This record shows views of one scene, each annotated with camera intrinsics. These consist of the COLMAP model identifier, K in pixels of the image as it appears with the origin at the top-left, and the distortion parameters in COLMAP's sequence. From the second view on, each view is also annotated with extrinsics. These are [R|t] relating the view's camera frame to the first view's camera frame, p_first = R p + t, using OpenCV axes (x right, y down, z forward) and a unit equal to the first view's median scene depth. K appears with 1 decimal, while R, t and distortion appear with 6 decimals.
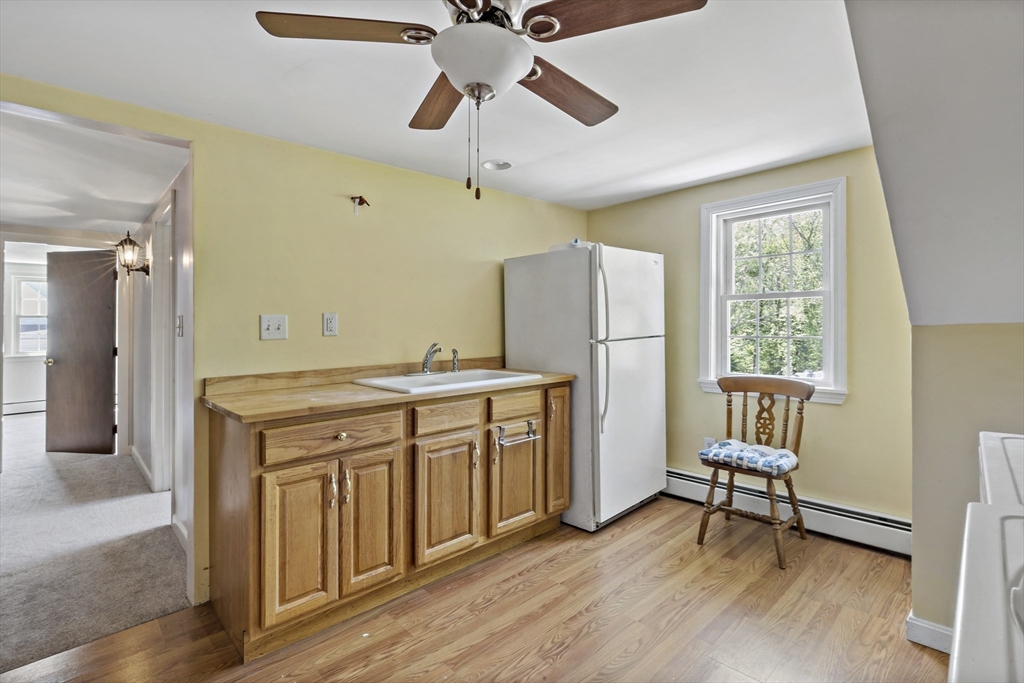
lens RADIAL K [[491.3, 0, 510.9], [0, 491.3, 322.4], [0, 0, 1]] dist [-0.004561, 0.001123]
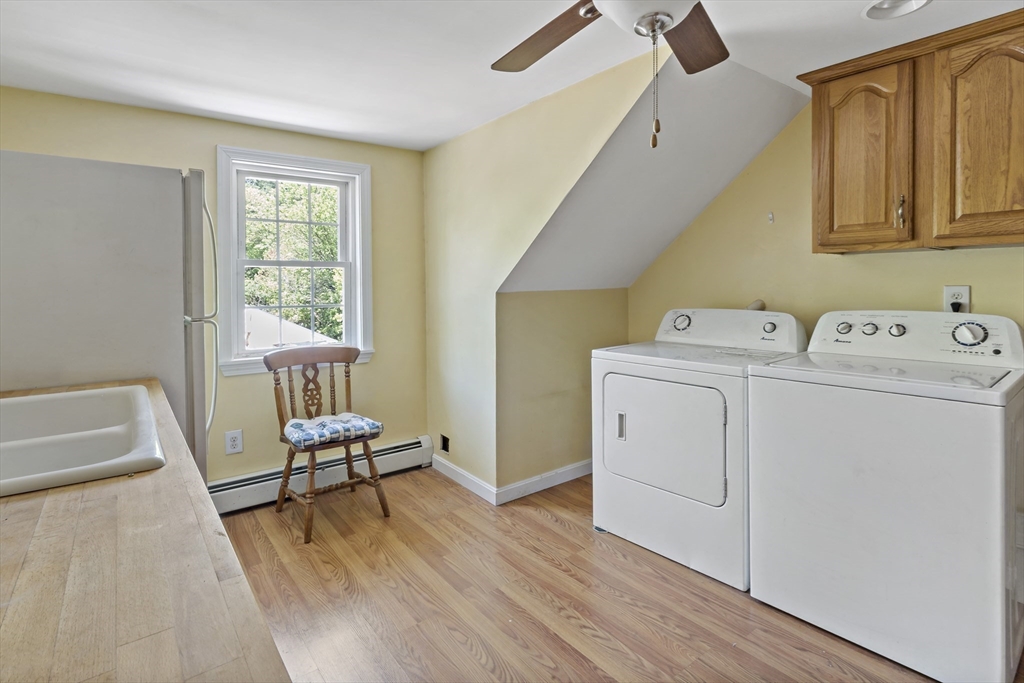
lens RADIAL K [[491.3, 0, 515.8], [0, 491.3, 301.9], [0, 0, 1]] dist [-0.004561, 0.001123]
pose [[0.117144, -0.014315, 0.993012, -0.413484], [0.002291, 0.999897, 0.014144, 0.008613], [-0.993112, 0.000618, 0.117165, 0.495398]]
